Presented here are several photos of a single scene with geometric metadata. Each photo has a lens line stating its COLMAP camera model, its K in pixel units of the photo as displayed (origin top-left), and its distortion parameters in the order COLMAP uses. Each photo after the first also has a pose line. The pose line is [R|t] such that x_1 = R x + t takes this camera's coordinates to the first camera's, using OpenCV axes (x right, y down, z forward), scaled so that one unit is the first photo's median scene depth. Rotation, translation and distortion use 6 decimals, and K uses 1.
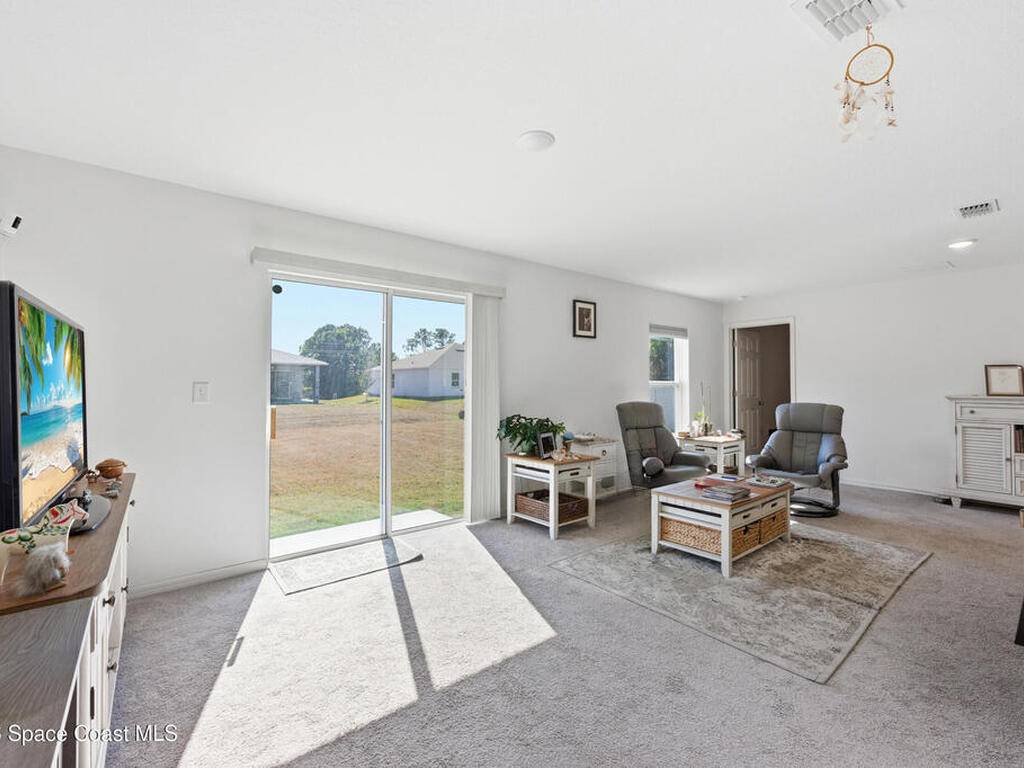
lens RADIAL K [[476.9, 0, 513.7], [0, 476.9, 381.9], [0, 0, 1]] dist [-0.005754, 0.004433]
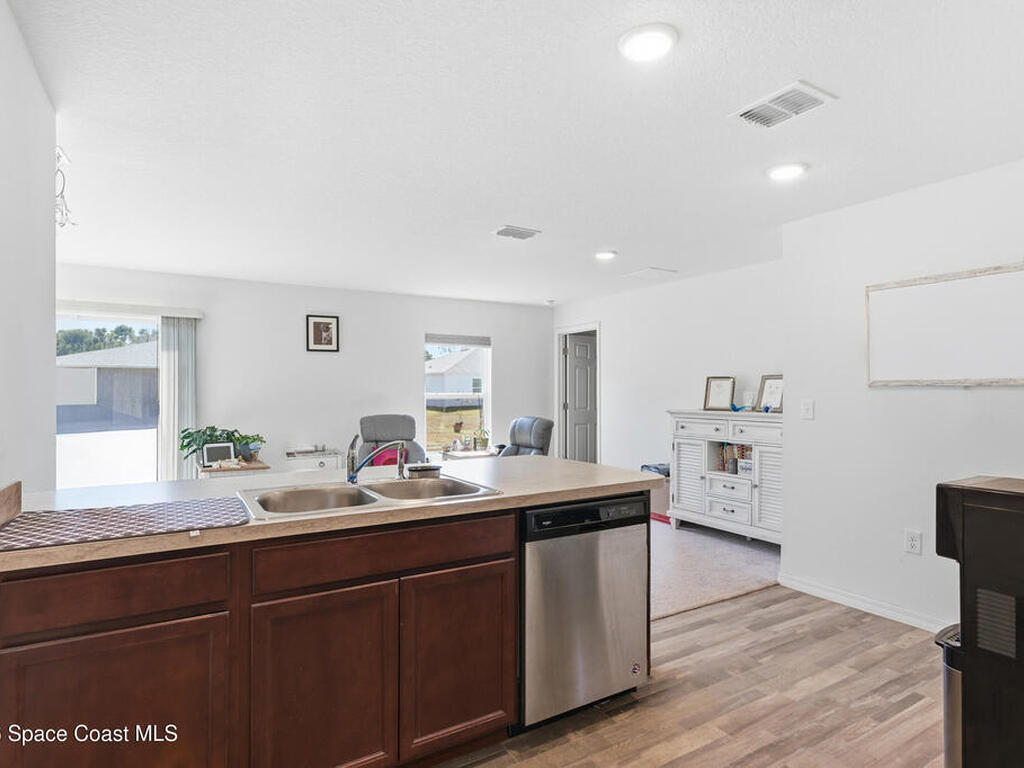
lens RADIAL K [[585.4, 0, 510.8], [0, 585.4, 387.1], [0, 0, 1]] dist [-0.001511, -0.000816]
pose [[0.988971, -0.002735, -0.148086, 0.737872], [0.002532, 0.999996, -0.001559, -0.013773], [0.148089, 0.001167, 0.988973, -0.177635]]
